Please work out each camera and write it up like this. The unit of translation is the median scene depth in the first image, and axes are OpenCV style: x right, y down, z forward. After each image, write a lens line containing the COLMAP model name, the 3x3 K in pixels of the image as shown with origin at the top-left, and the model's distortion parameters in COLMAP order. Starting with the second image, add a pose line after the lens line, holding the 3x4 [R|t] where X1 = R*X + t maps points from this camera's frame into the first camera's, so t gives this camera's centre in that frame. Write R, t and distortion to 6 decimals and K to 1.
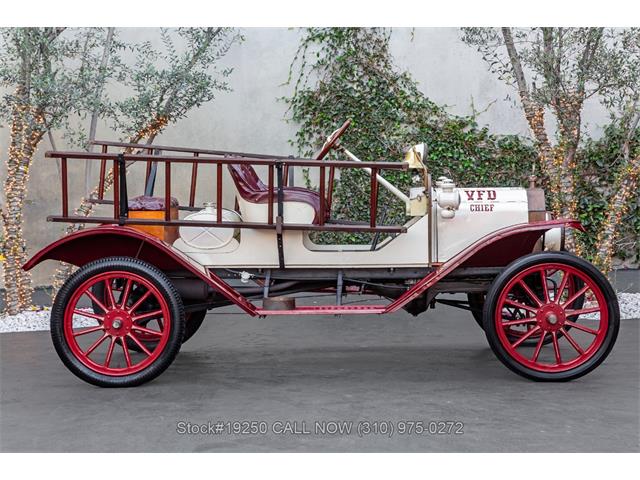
lens RADIAL K [[1149.1, 0, 316.5], [0, 1149.1, 236.2], [0, 0, 1]] dist [0.122165, 0.000000]
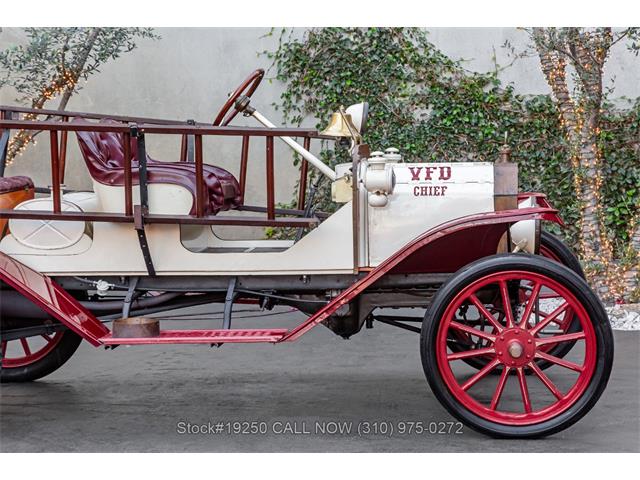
lens RADIAL K [[1273.7, 0, 315.4], [0, 1273.7, 240.6], [0, 0, 1]] dist [0.188600, 0.000000]
pose [[0.999396, -0.003130, -0.034610, 0.061508], [0.003888, 0.999753, 0.021871, -0.007007], [0.034533, -0.021992, 0.999162, 0.123630]]
